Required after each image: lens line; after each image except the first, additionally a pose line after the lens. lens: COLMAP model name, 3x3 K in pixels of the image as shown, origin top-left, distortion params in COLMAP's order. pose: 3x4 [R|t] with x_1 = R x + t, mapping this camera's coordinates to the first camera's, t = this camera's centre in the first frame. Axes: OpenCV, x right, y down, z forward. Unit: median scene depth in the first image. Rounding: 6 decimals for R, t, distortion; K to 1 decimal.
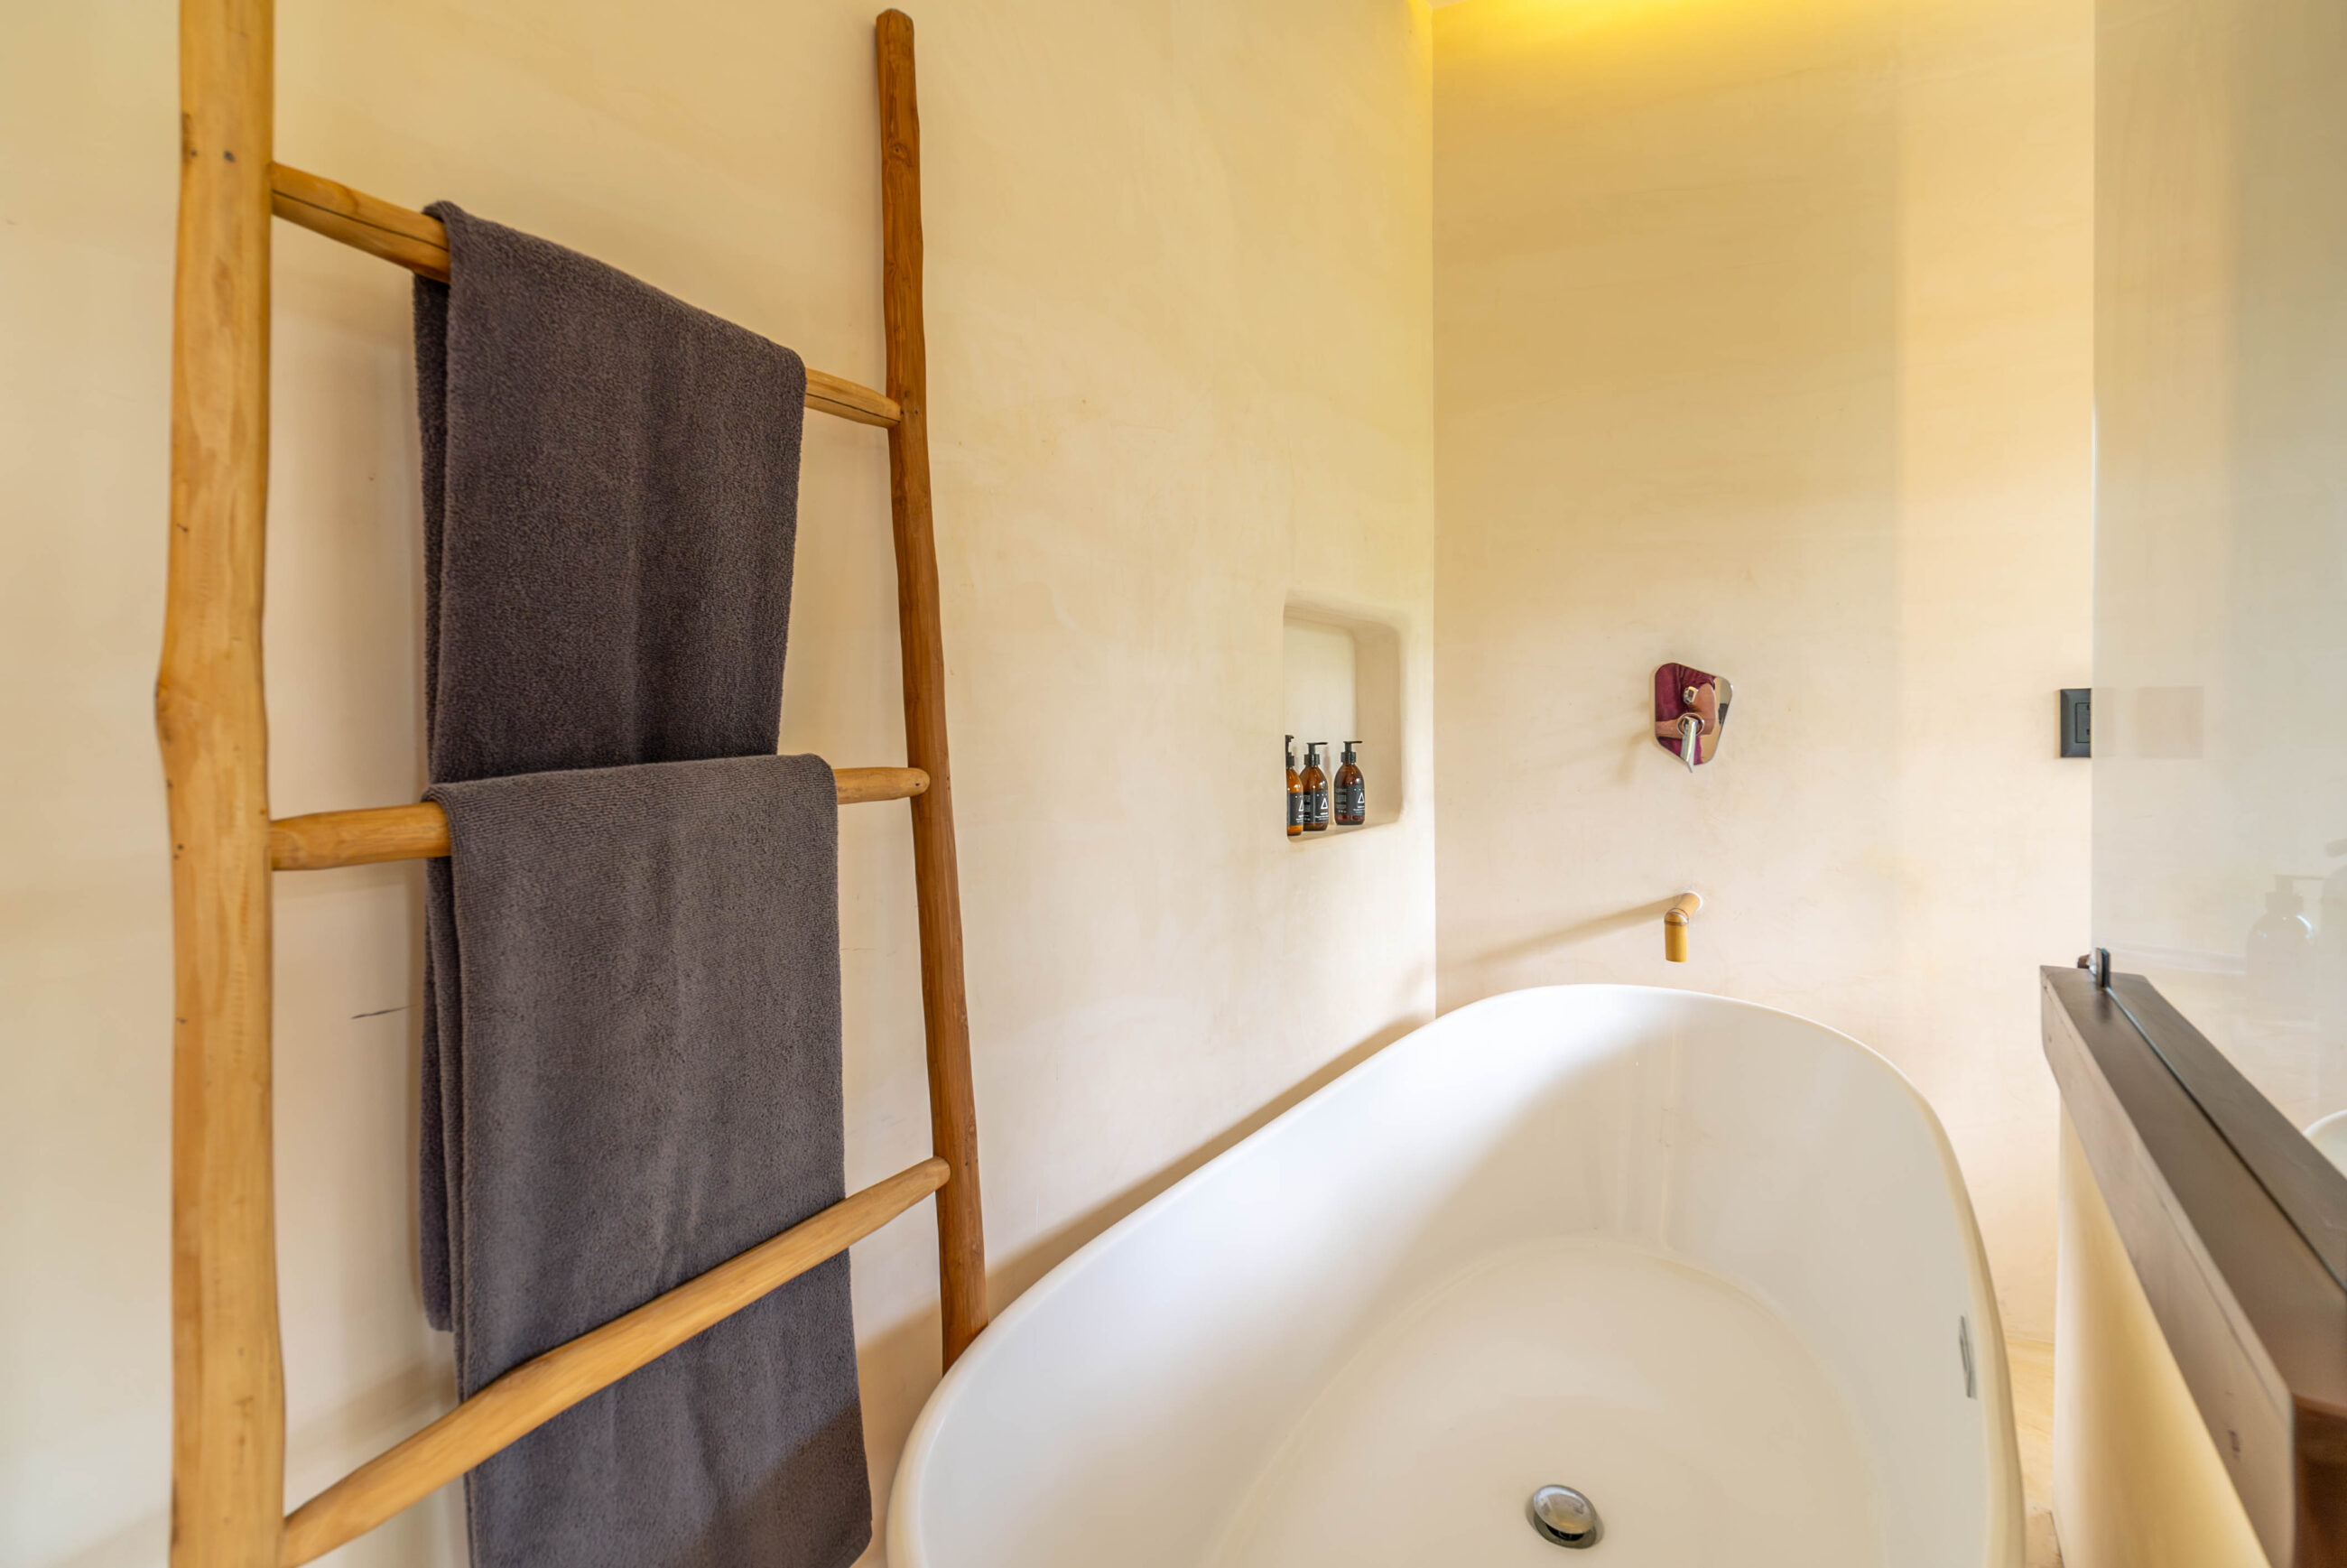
lens RADIAL K [[1045.6, 0, 1170.7], [0, 1045.6, 772.4], [0, 0, 1]] dist [0.032248, -0.000165]
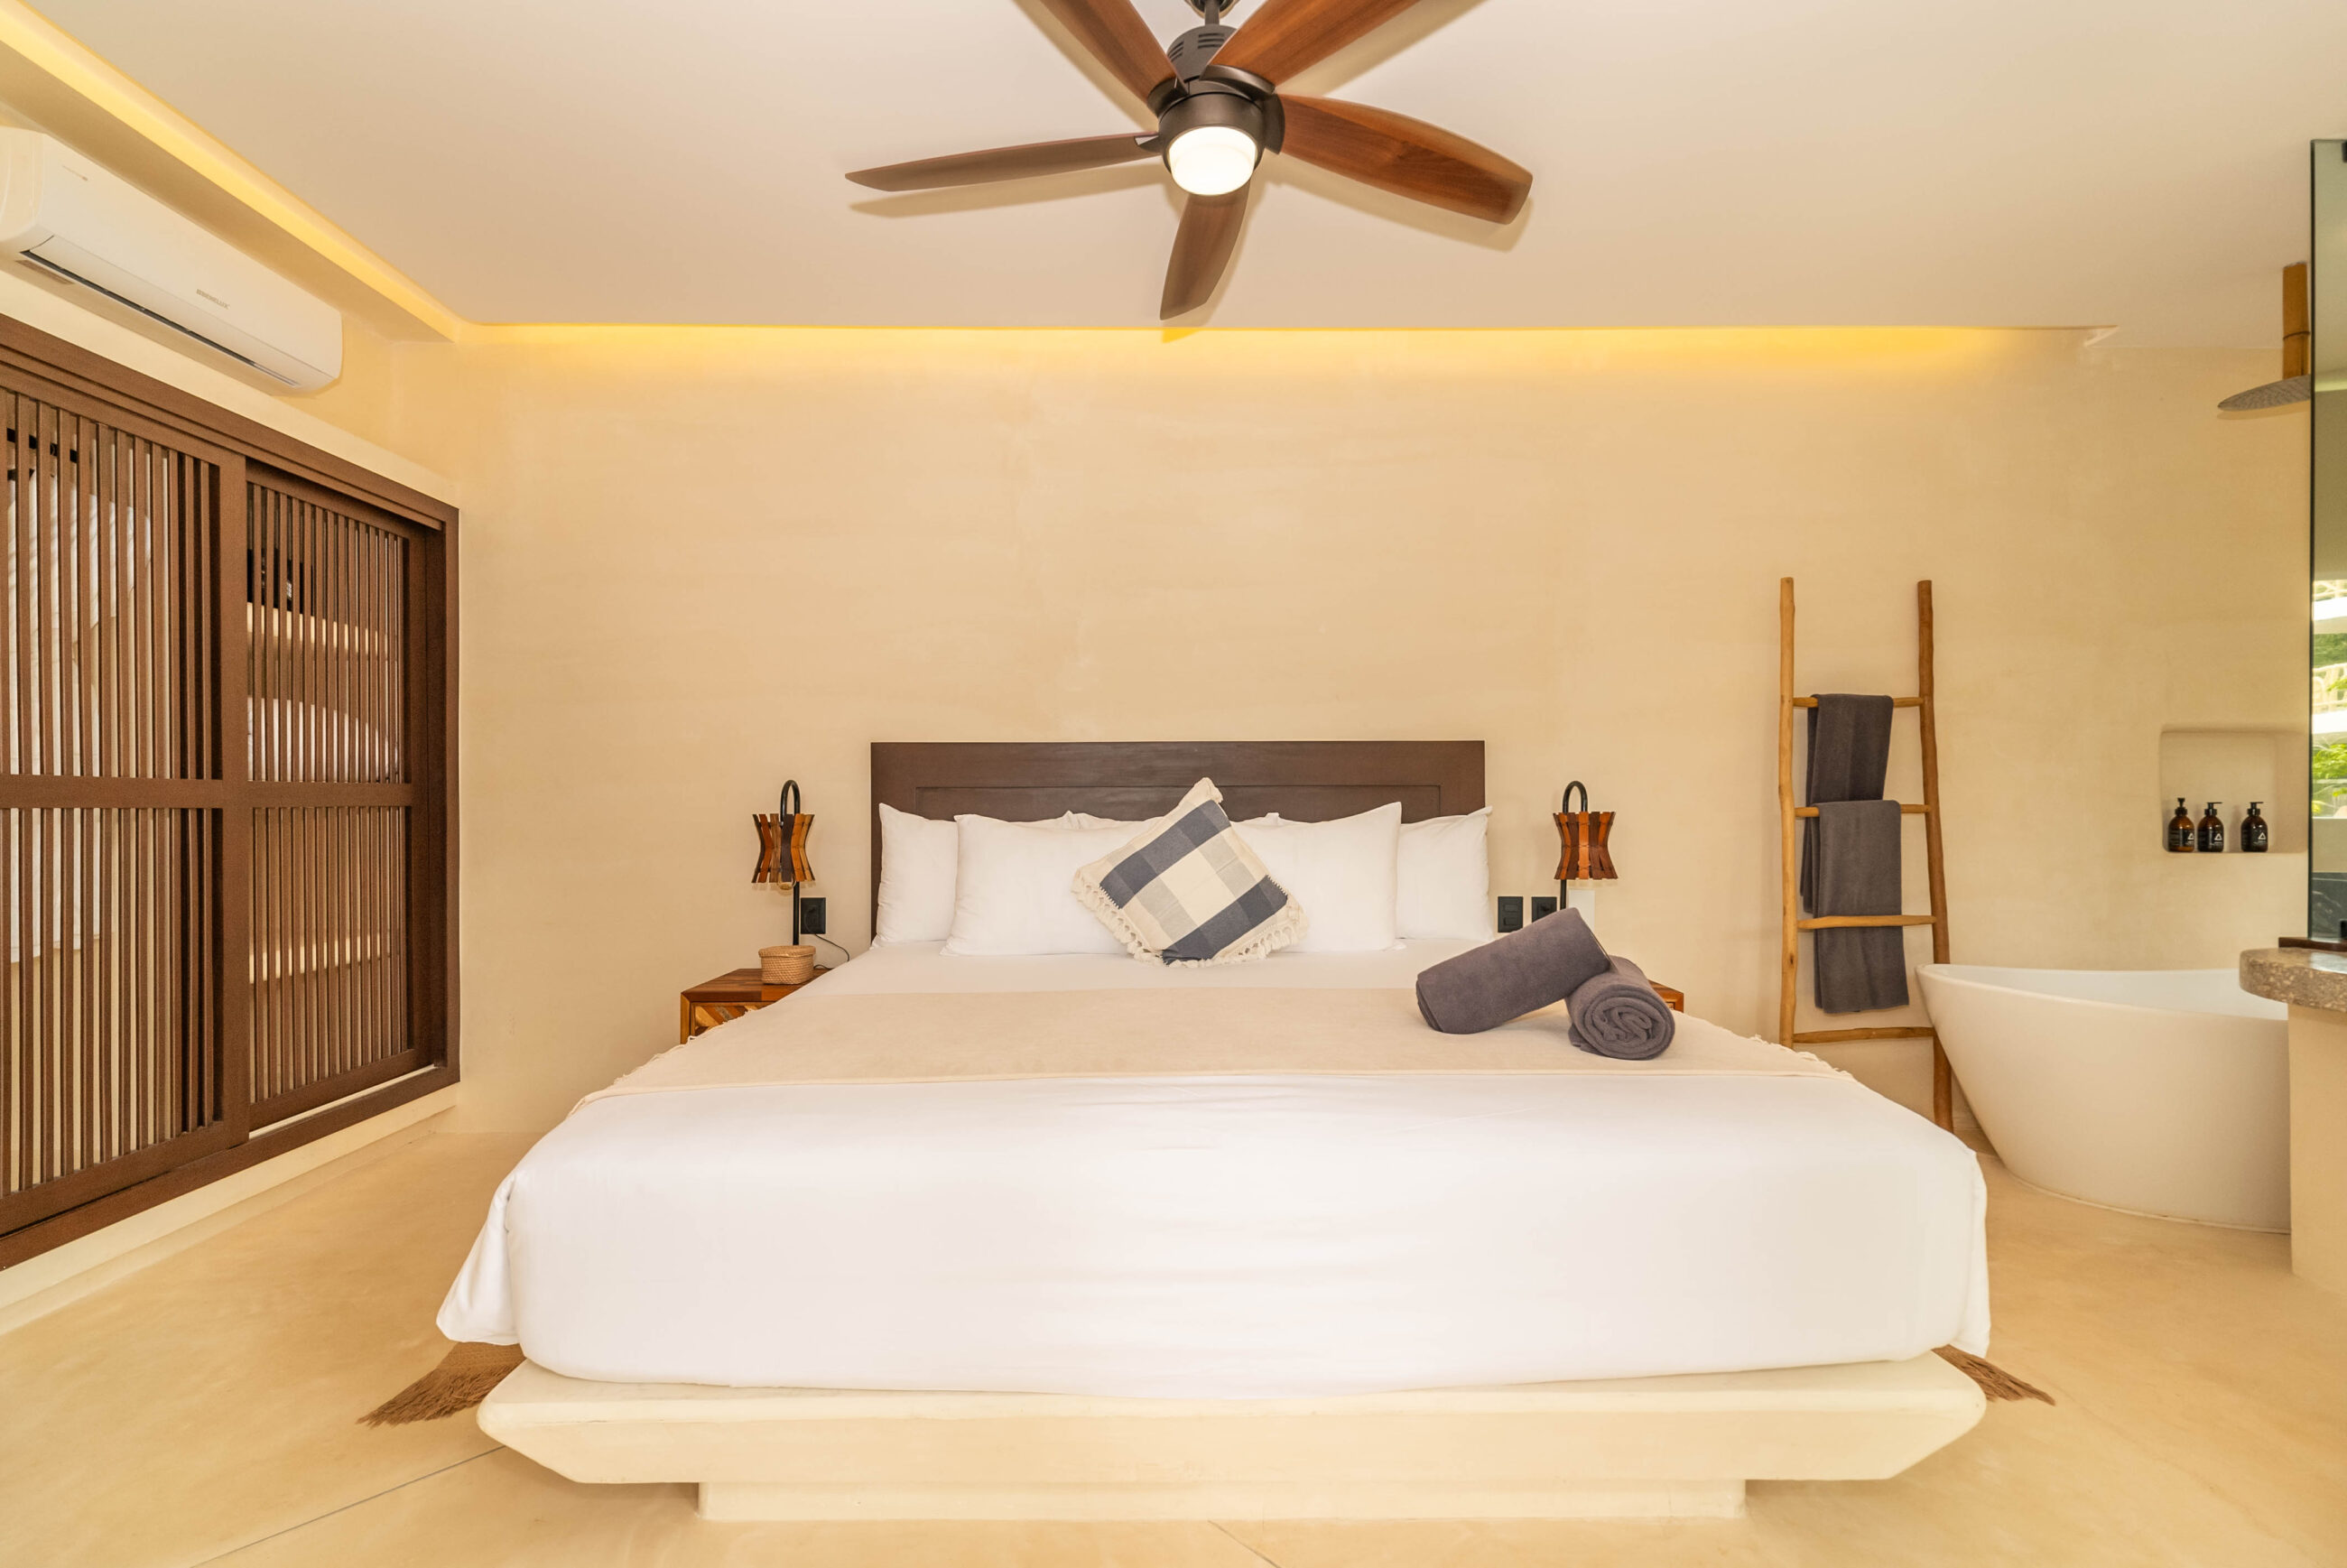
lens RADIAL K [[1070.3, 0, 1173.5], [0, 1070.3, 784.0], [0, 0, 1]] dist [-0.001613, -0.000175]
pose [[0.598320, -0.008128, -0.801216, 1.144569], [-0.039125, 0.998459, -0.039346, 0.172909], [0.800302, 0.054889, 0.597080, -3.237037]]
